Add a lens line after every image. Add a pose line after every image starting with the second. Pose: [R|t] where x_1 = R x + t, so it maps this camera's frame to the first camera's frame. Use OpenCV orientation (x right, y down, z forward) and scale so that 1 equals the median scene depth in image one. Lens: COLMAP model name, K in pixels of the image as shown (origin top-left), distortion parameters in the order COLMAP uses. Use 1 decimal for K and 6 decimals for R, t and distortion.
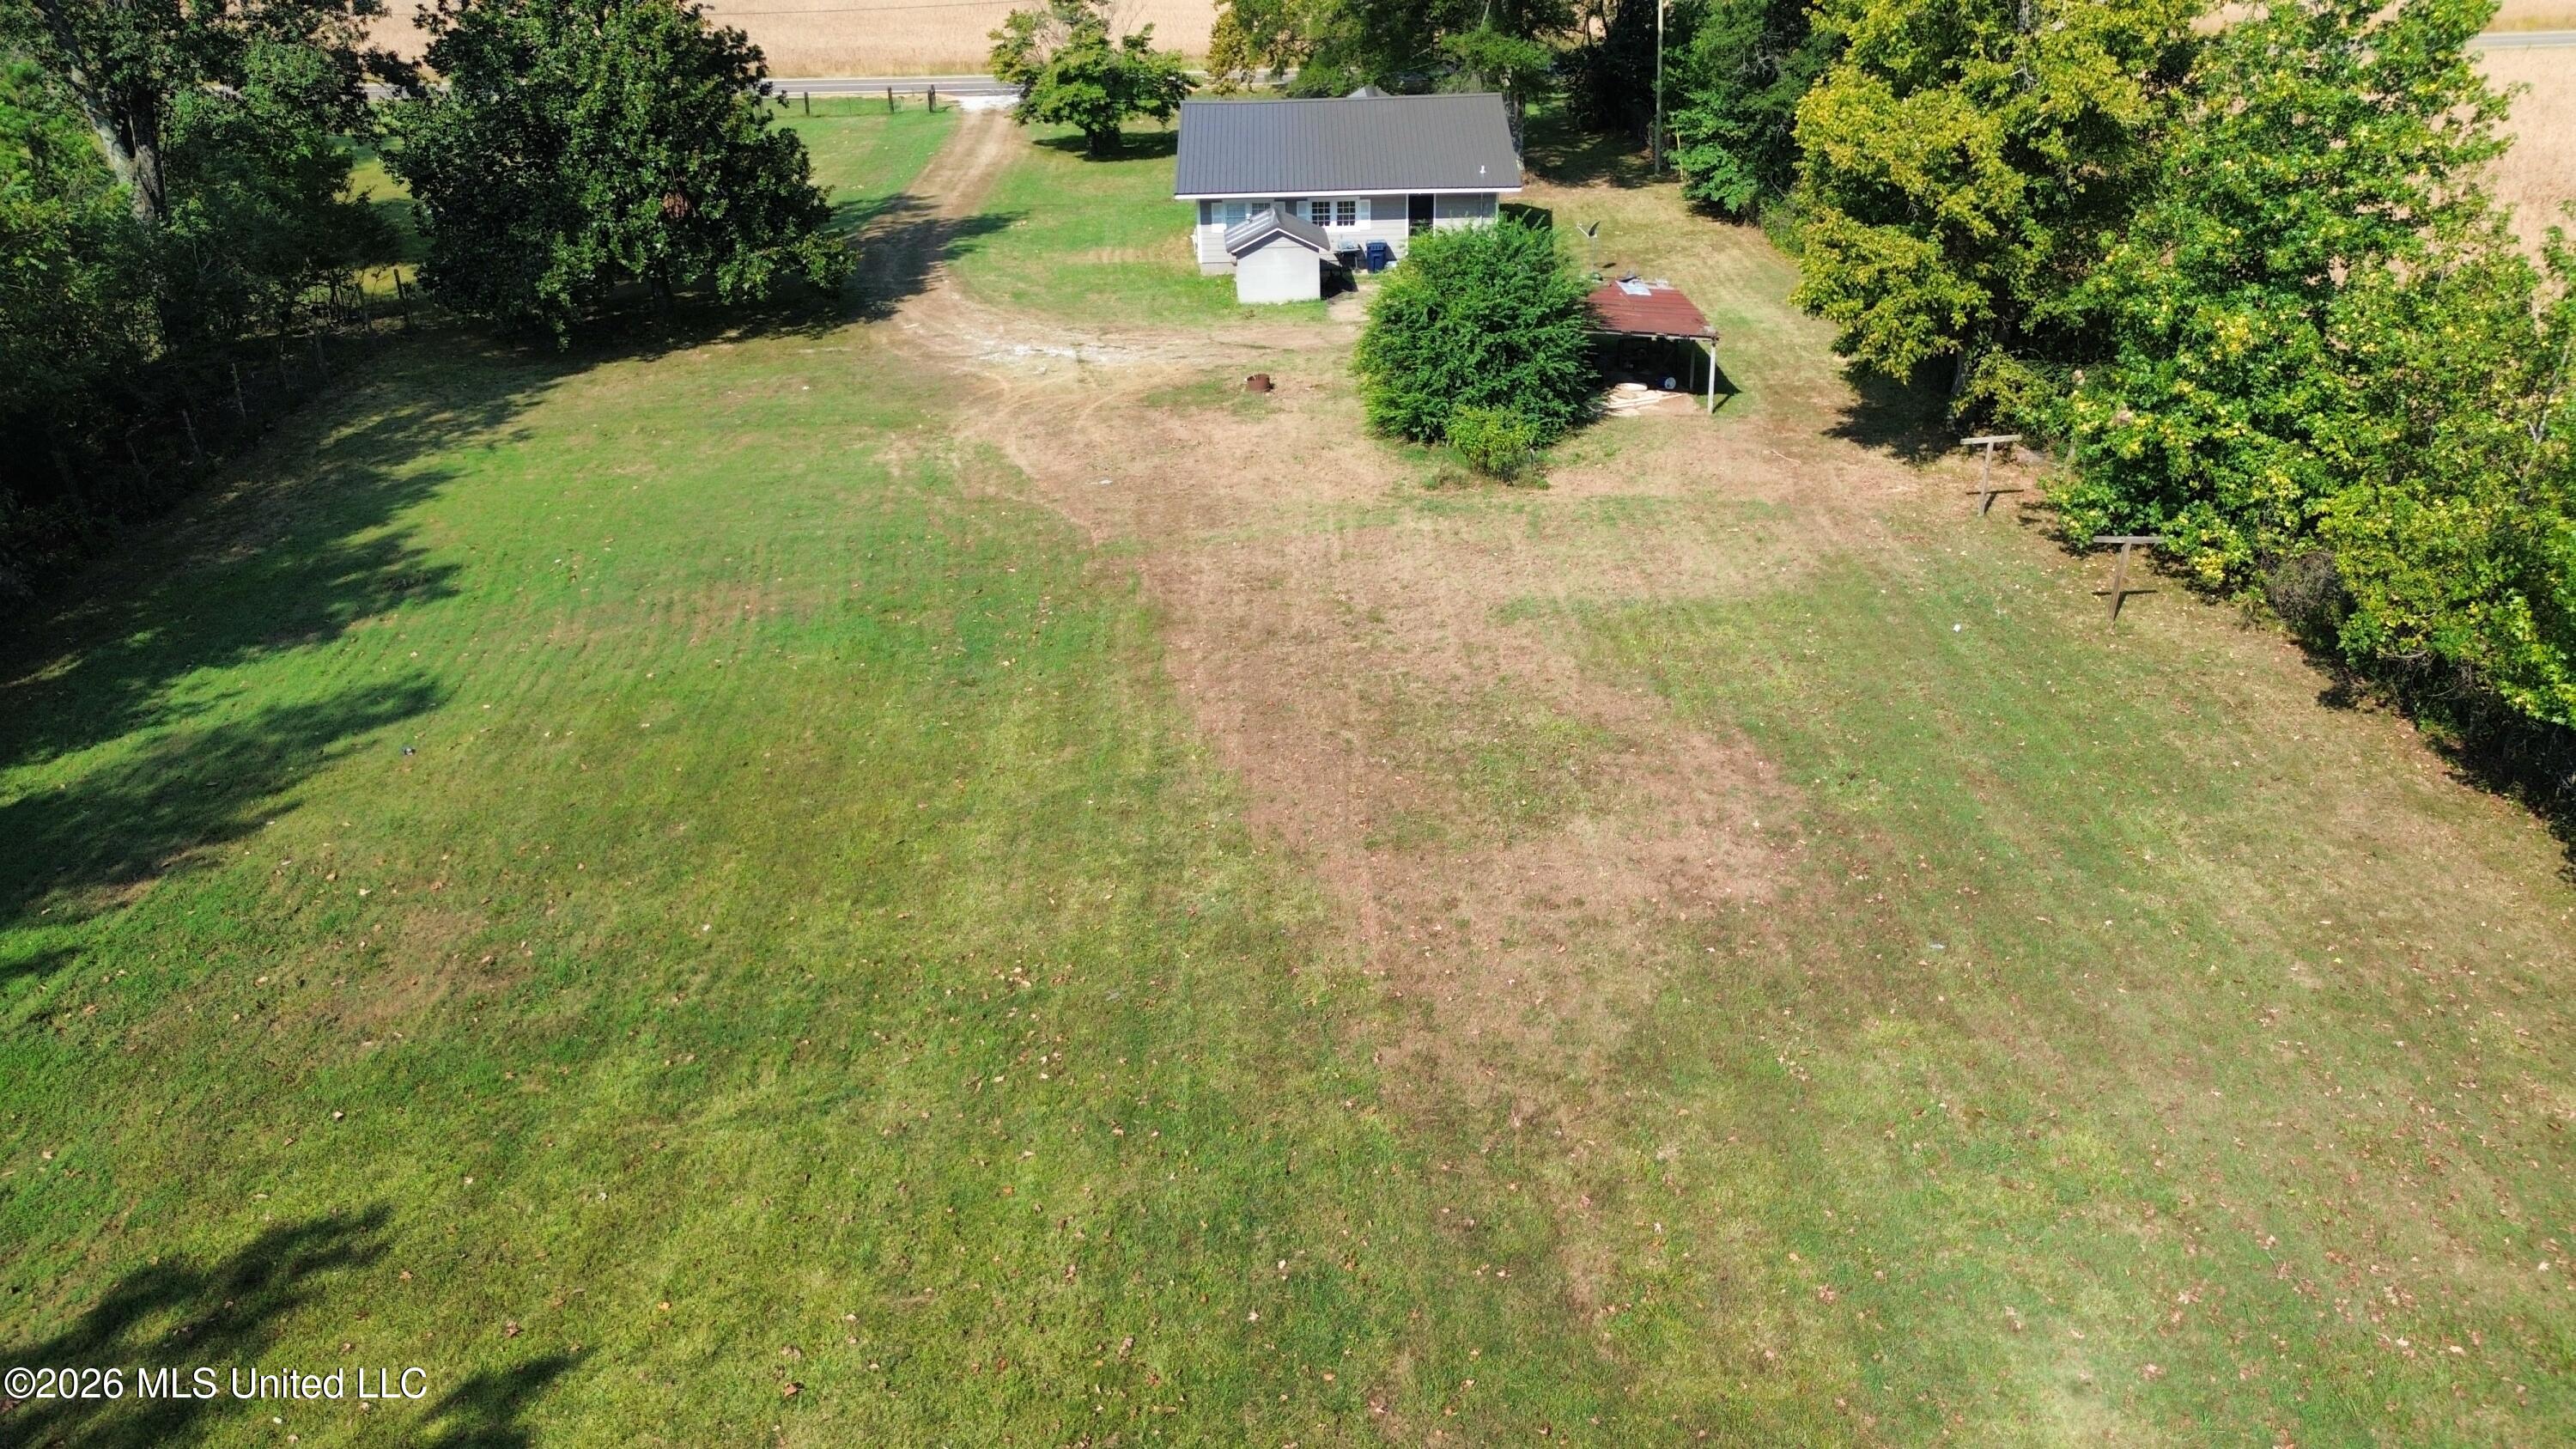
lens RADIAL K [[1814.2, 0, 1296.7], [0, 1814.2, 741.9], [0, 0, 1]] dist [0.043899, -0.003074]
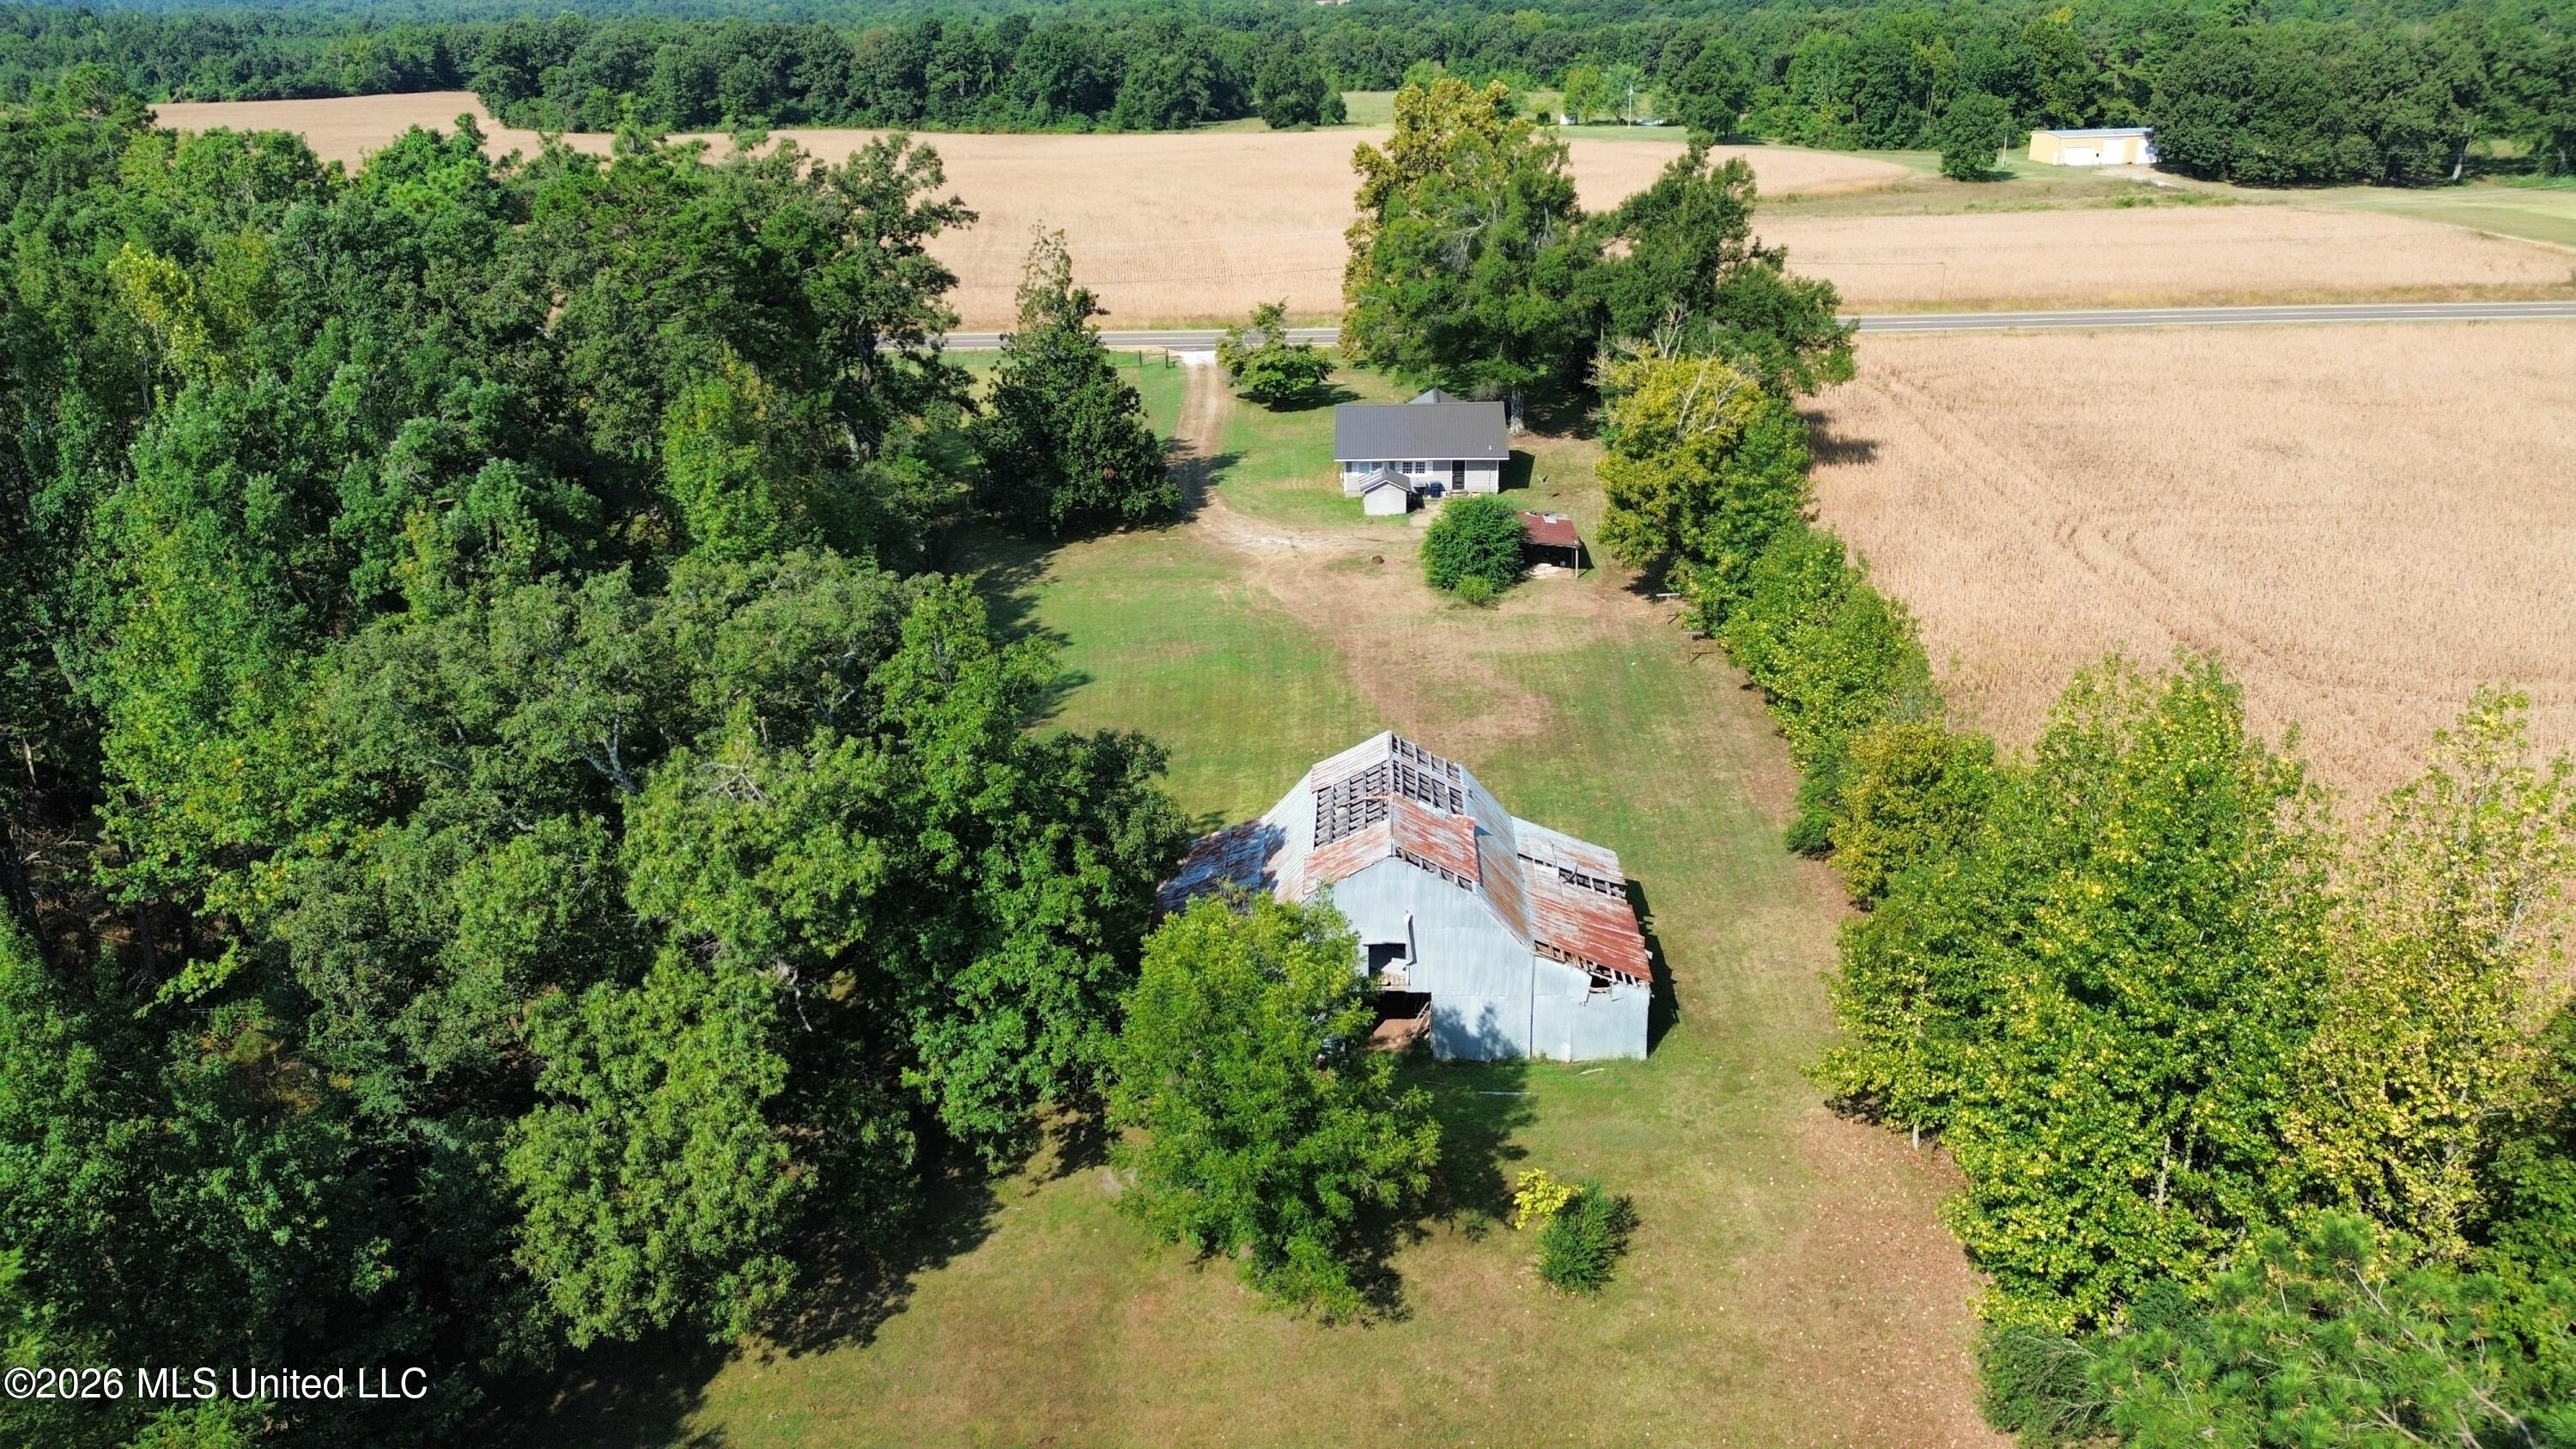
lens RADIAL K [[1814.2, 0, 1296.7], [0, 1814.2, 741.9], [0, 0, 1]] dist [0.043899, -0.003074]
pose [[0.998778, 0.020255, -0.045086, -0.013223], [-0.022843, 0.998077, -0.057631, 0.136392], [0.043832, 0.058591, 0.997319, -1.063242]]
